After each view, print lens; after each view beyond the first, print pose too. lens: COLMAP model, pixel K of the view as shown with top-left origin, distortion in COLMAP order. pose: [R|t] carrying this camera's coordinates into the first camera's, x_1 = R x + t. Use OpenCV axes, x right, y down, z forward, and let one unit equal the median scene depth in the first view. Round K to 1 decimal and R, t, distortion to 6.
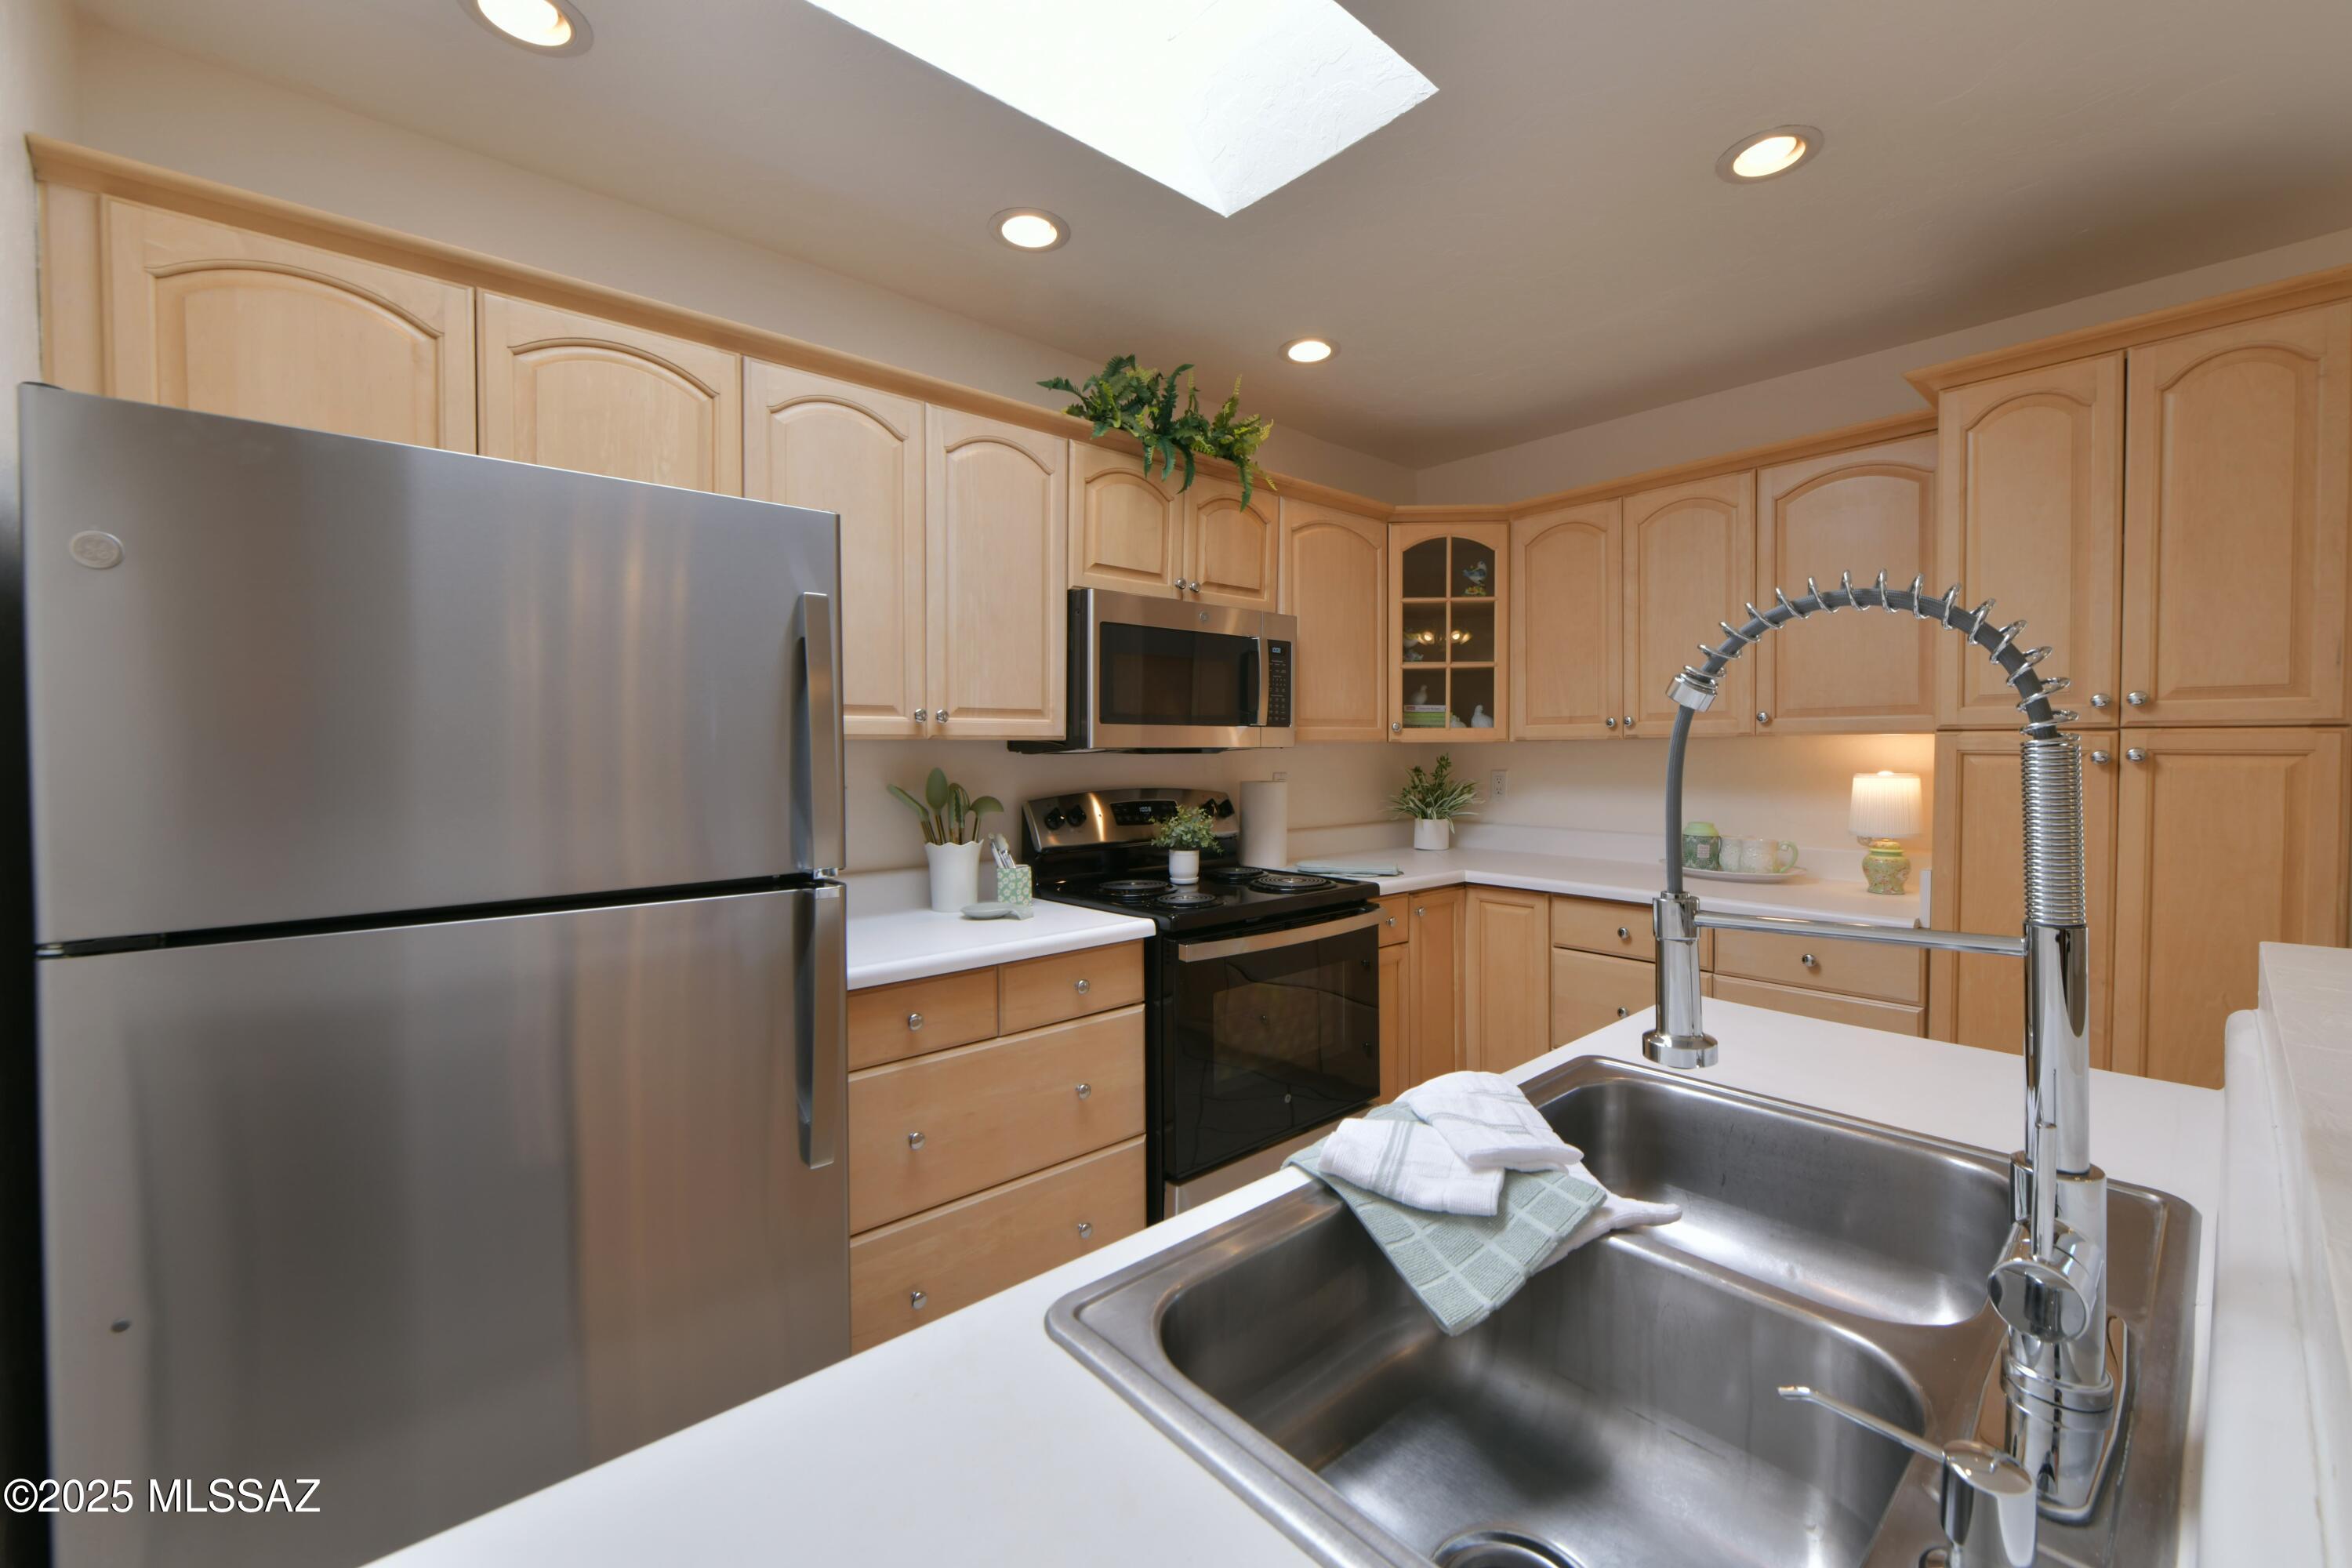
lens RADIAL K [[933.7, 0, 1202.3], [0, 933.7, 771.4], [0, 0, 1]] dist [-0.007948, -0.000291]
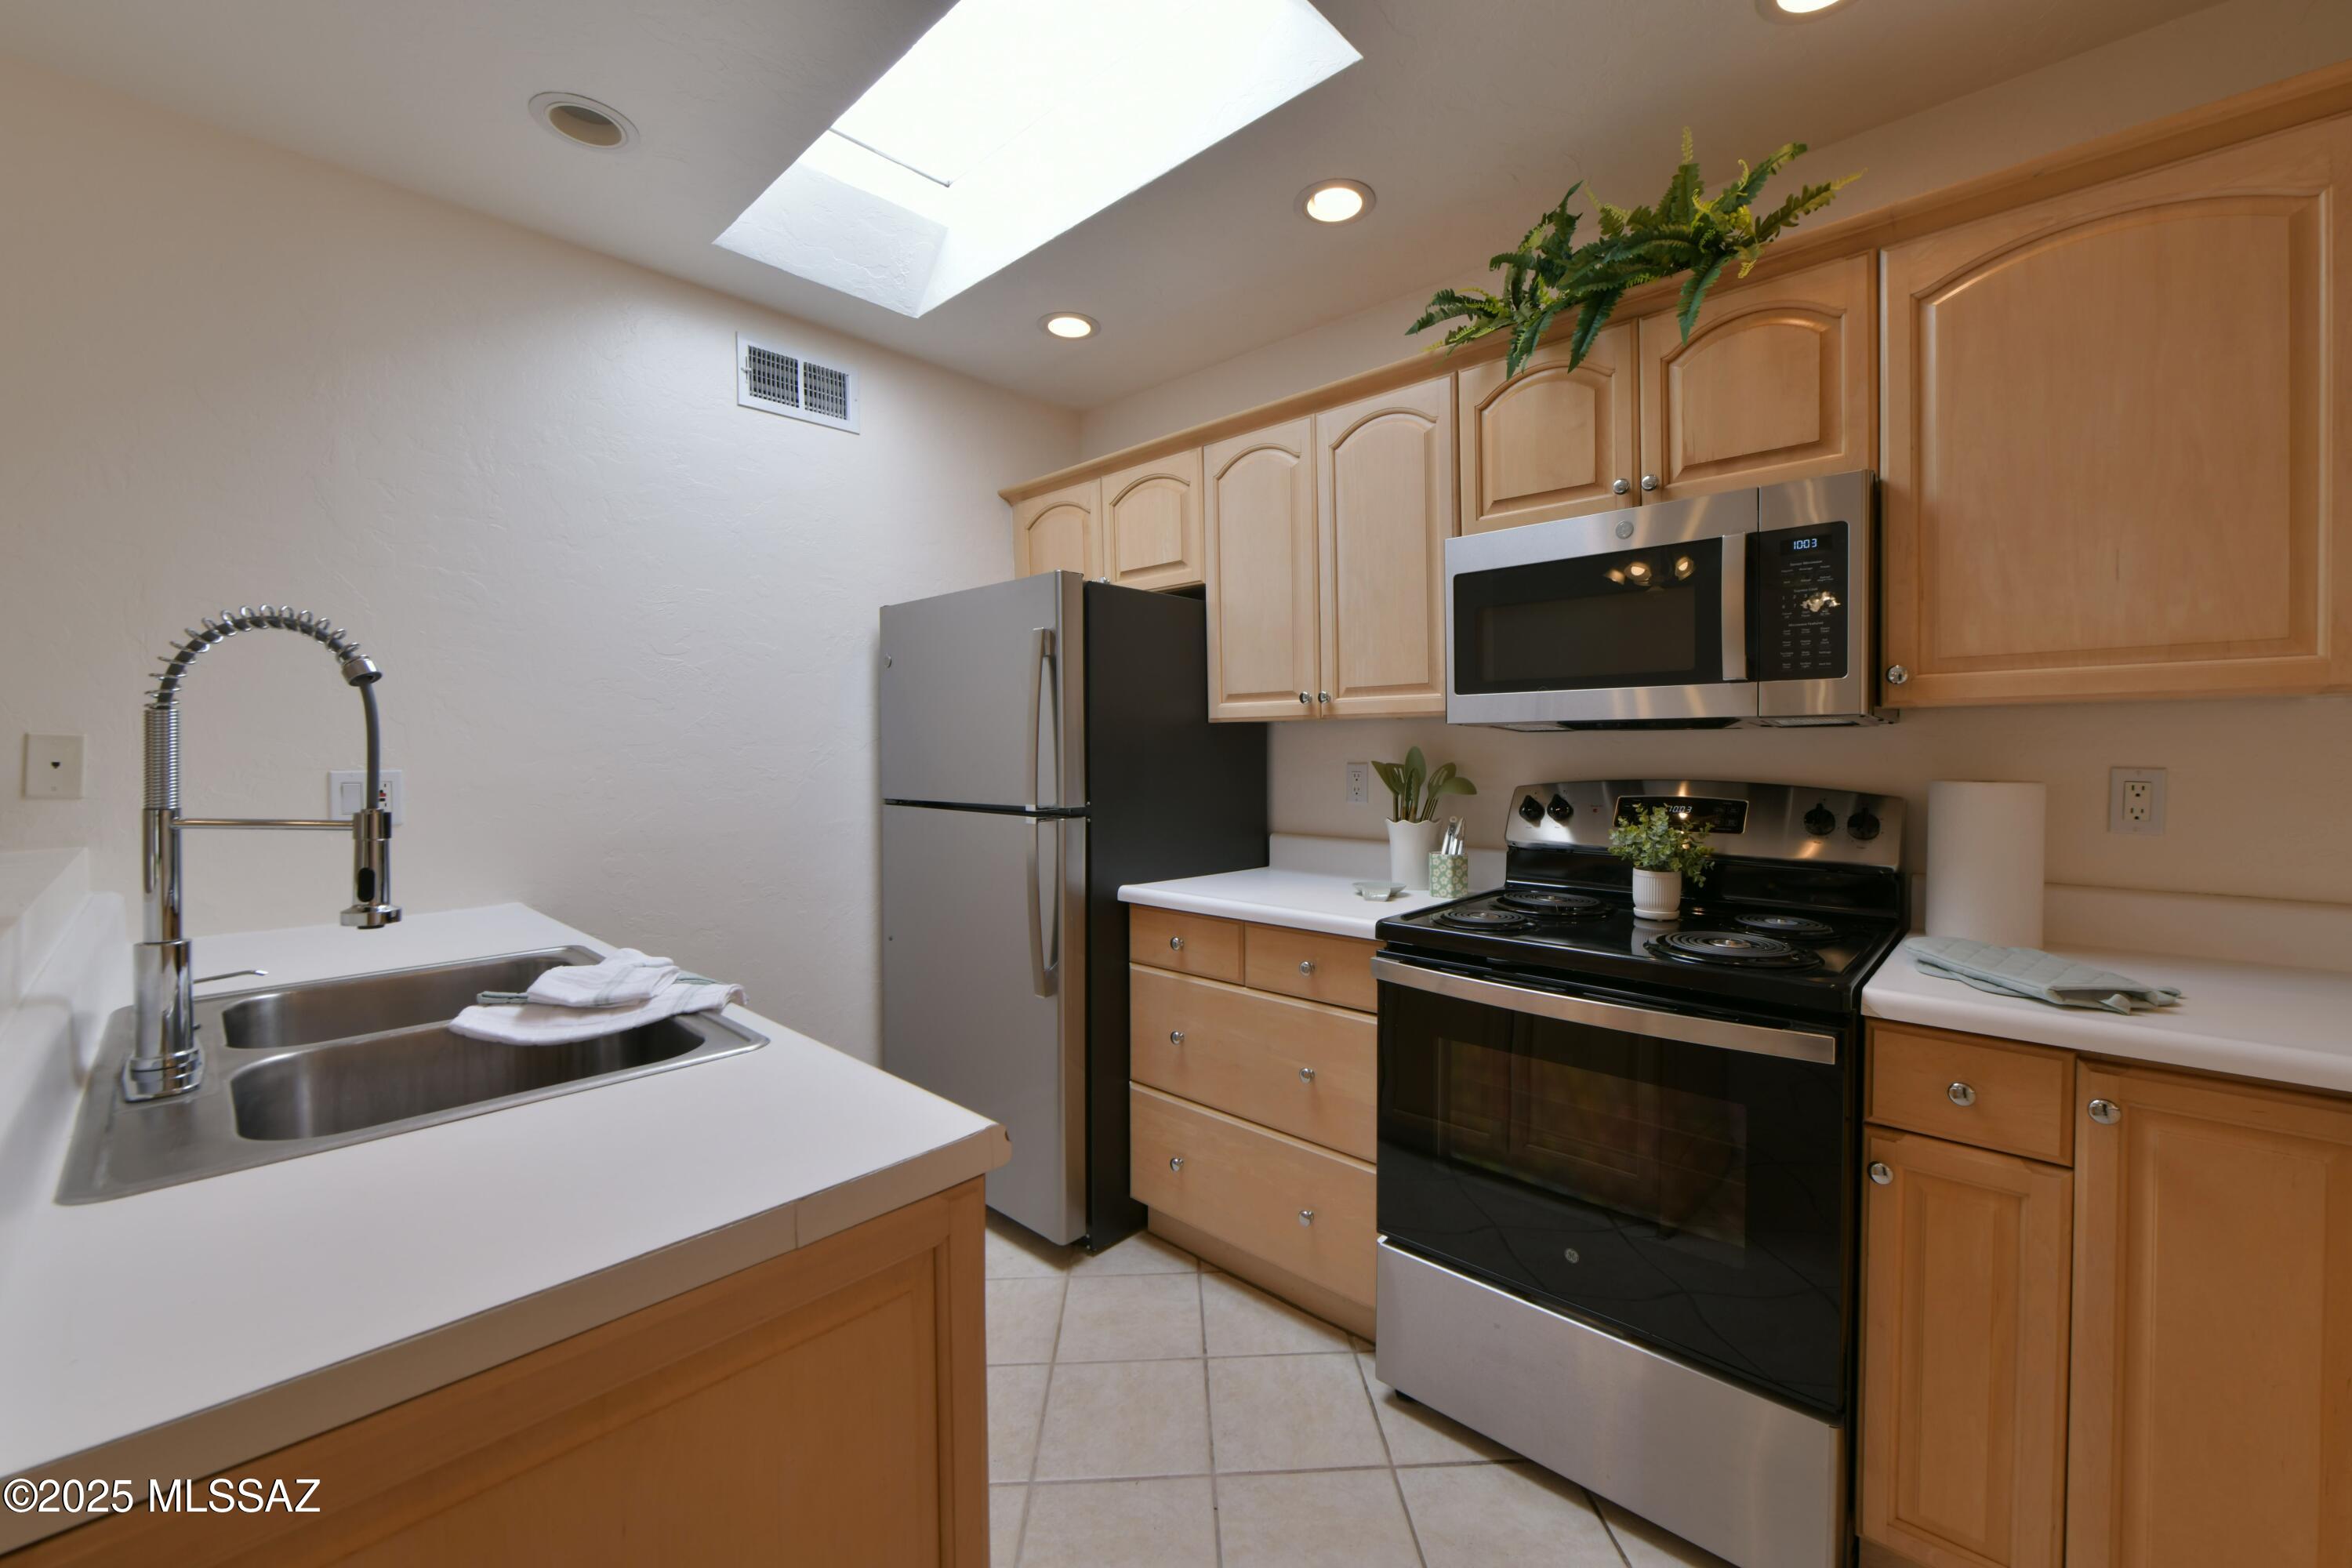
lens RADIAL K [[933.7, 0, 1209.3], [0, 933.7, 770.7], [0, 0, 1]] dist [-0.007948, -0.000291]
pose [[0.102358, 0.026796, -0.994387, 0.642482], [-0.022835, 0.999437, 0.024581, 0.002271], [0.994486, 0.020191, 0.102912, 0.619471]]
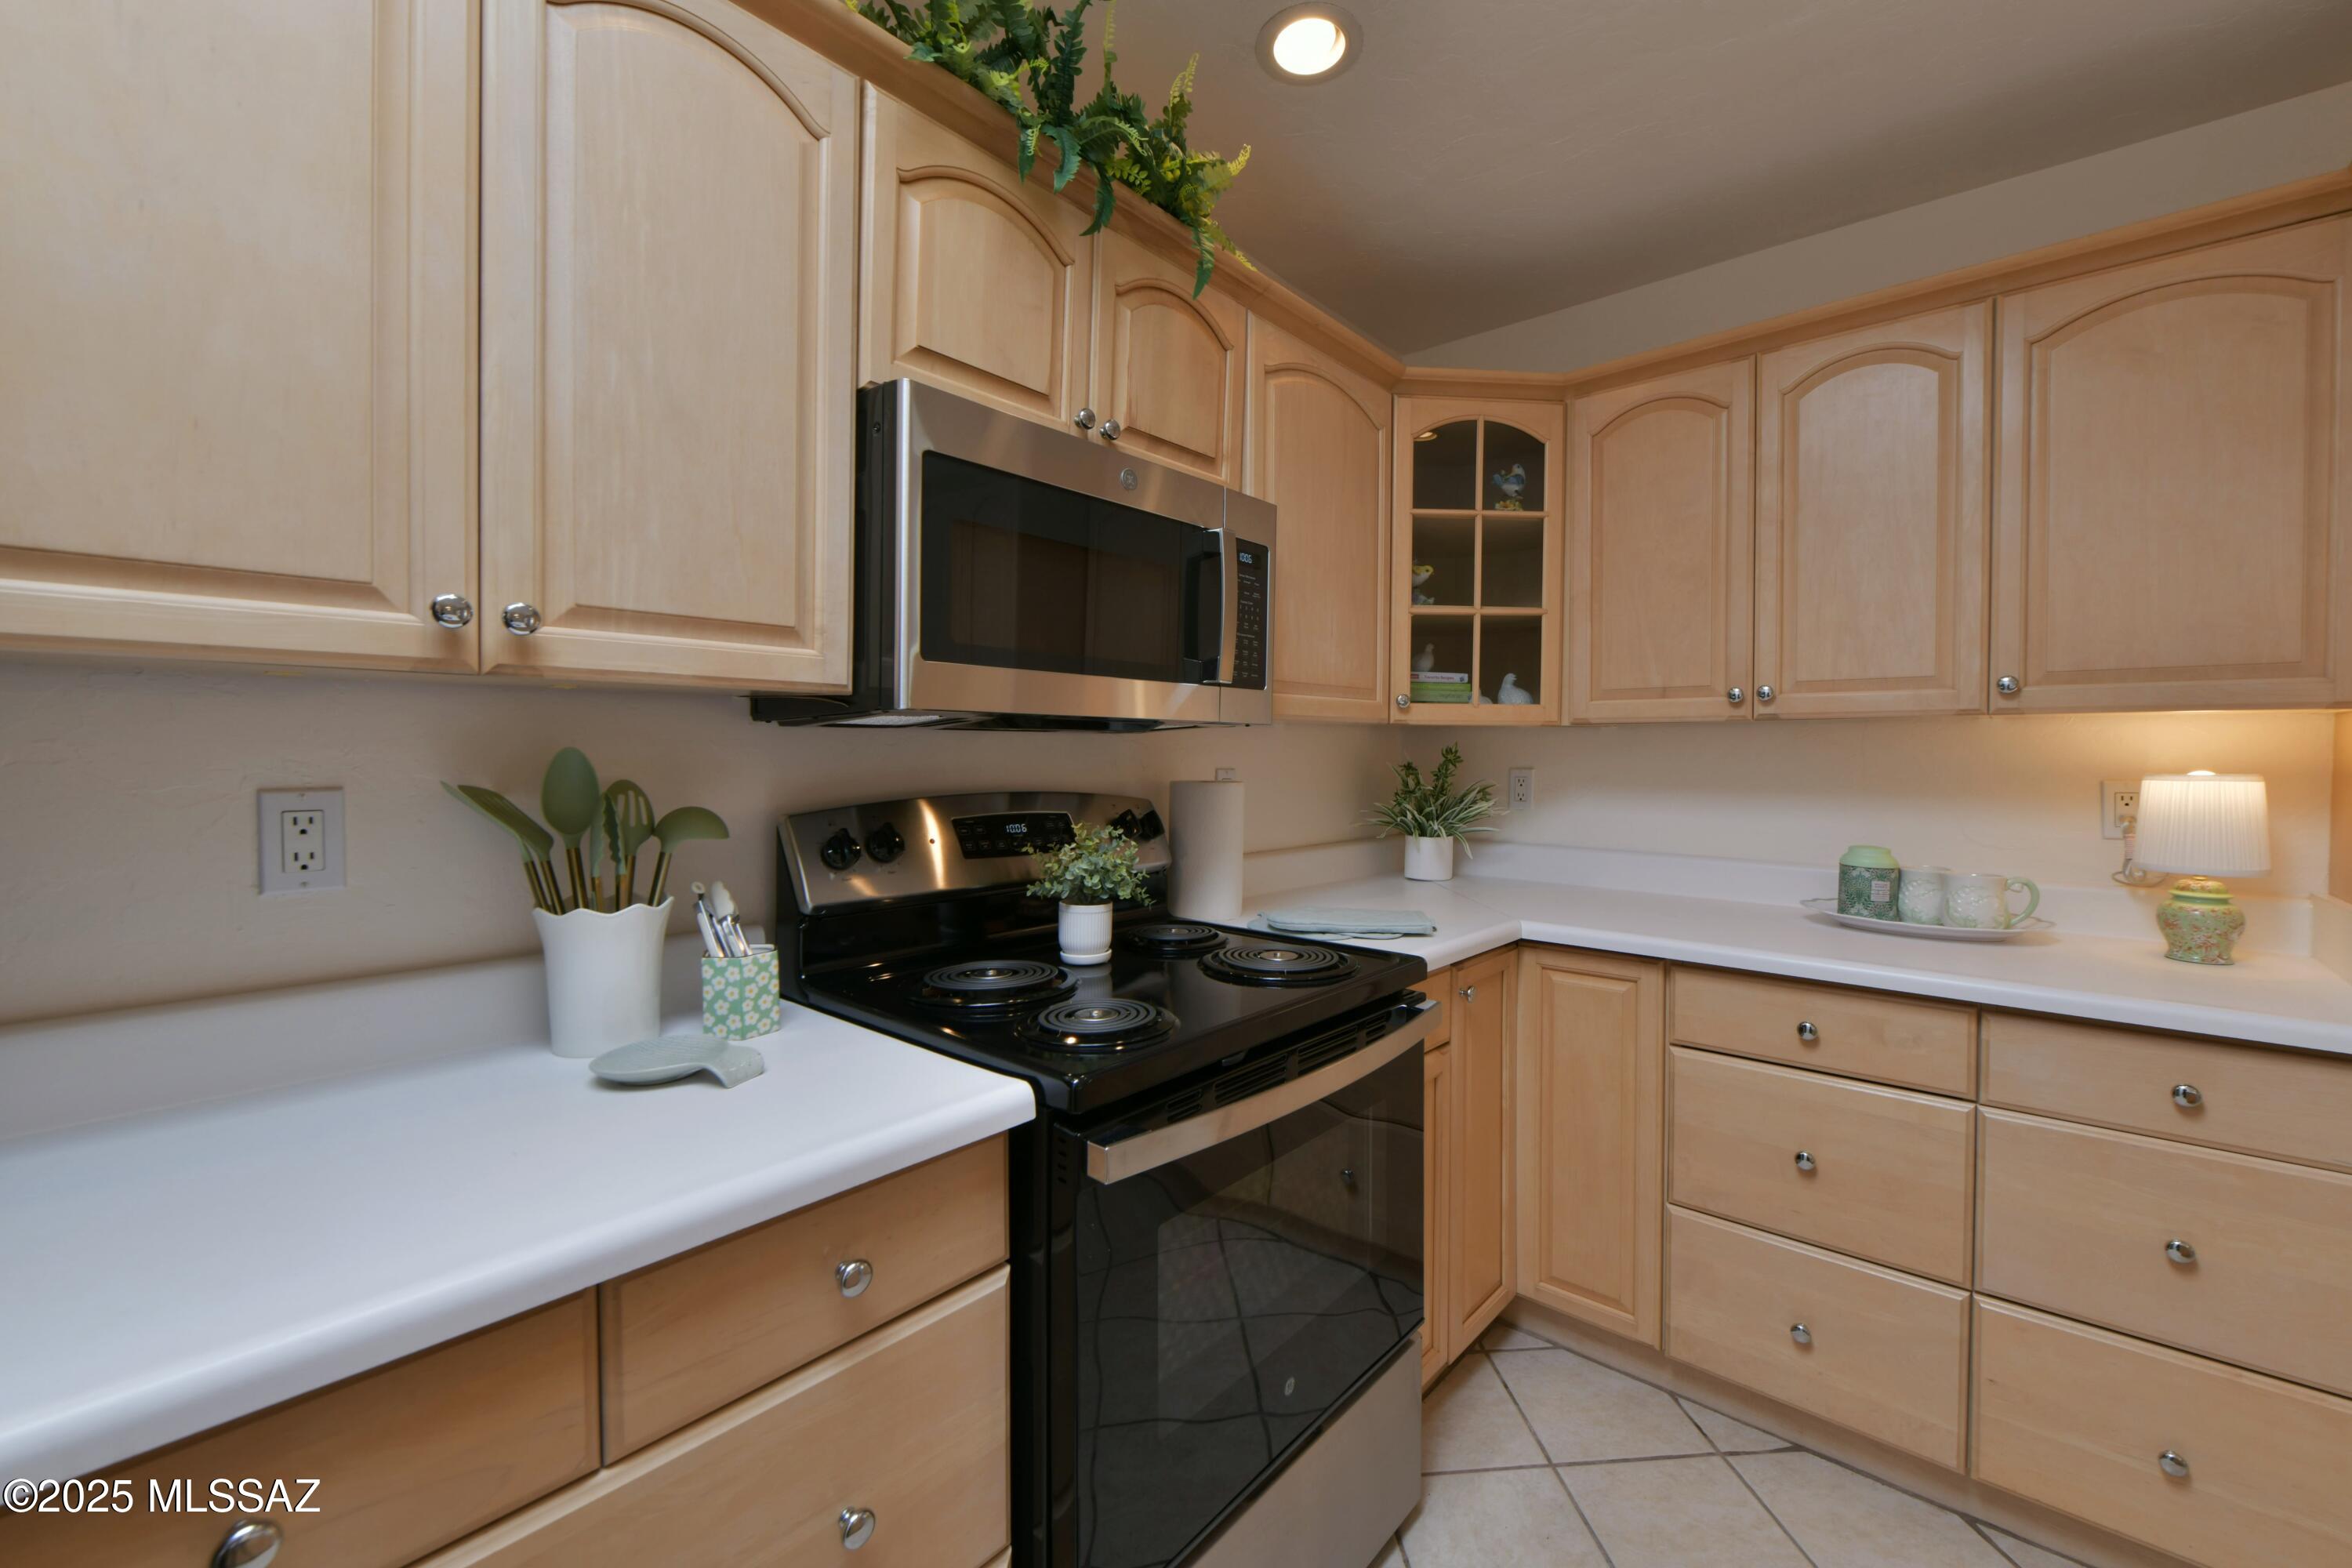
lens RADIAL K [[933.7, 0, 1205.7], [0, 933.7, 769.7], [0, 0, 1]] dist [-0.007948, -0.000291]
pose [[0.990873, 0.007647, 0.134583, -0.025039], [-0.007058, 0.999963, -0.004853, 0.006873], [-0.134615, 0.003858, 0.990890, 0.446369]]
